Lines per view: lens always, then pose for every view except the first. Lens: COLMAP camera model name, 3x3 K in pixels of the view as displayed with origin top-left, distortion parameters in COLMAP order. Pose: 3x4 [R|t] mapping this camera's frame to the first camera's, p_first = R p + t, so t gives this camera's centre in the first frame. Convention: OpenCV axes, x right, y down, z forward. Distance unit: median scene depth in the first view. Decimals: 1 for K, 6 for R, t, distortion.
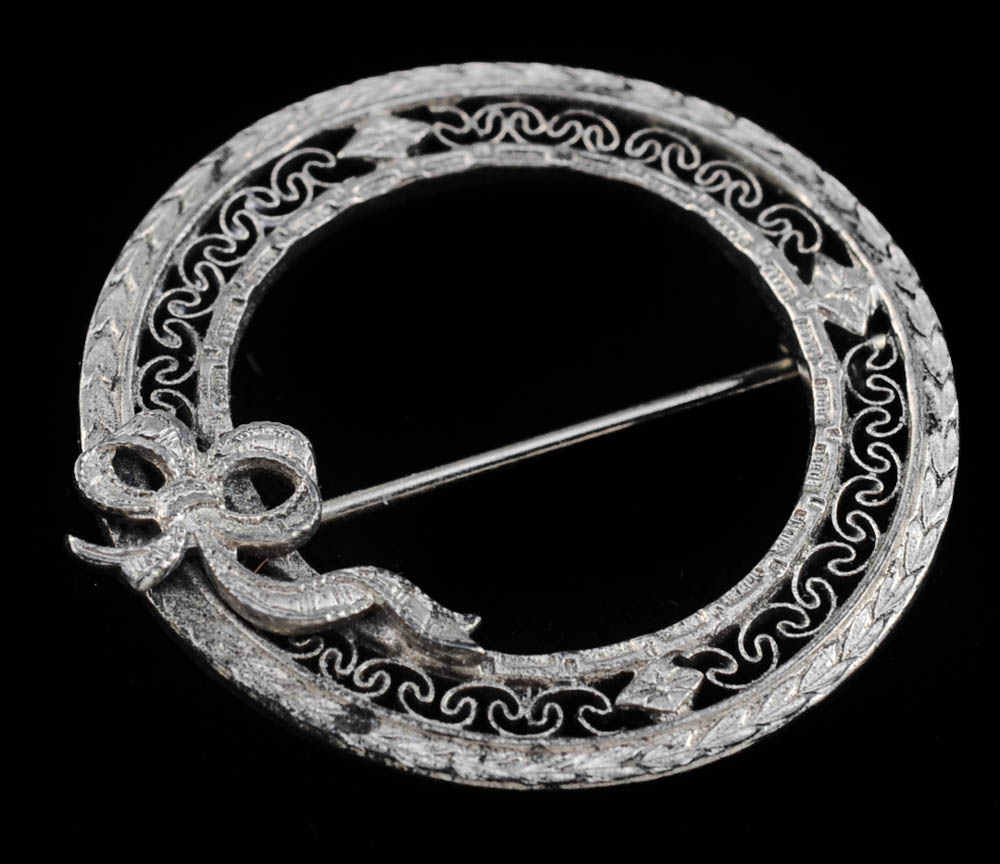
lens RADIAL K [[2995.1, 0, 500.4], [0, 2995.1, 431.4], [0, 0, 1]] dist [0.046078, 0.000000]
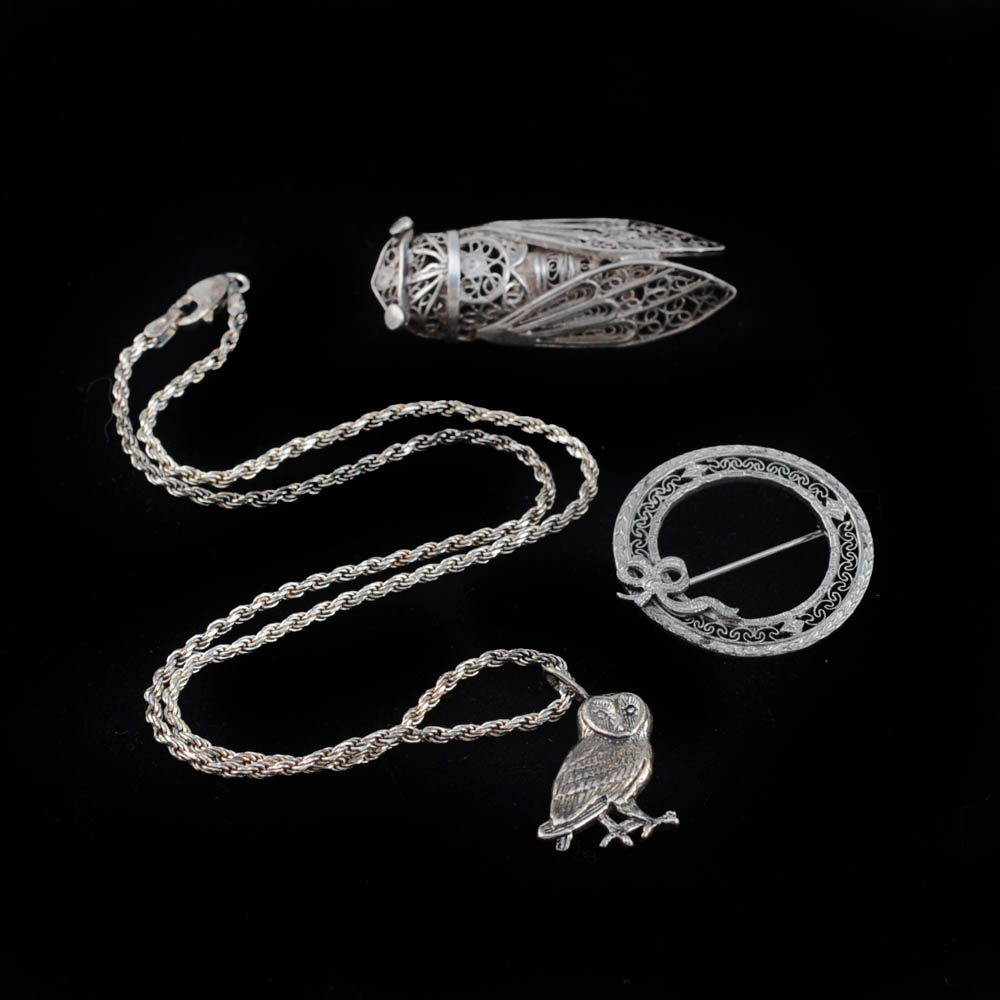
lens RADIAL K [[3578.6, 0, 499.8], [0, 3578.6, 500.9], [0, 0, 1]] dist [0.436562, 0.000000]
pose [[0.996283, -0.061515, 0.060305, -0.510392], [0.064805, 0.996424, -0.054221, 0.141183], [-0.056754, 0.057928, 0.996706, -3.035283]]
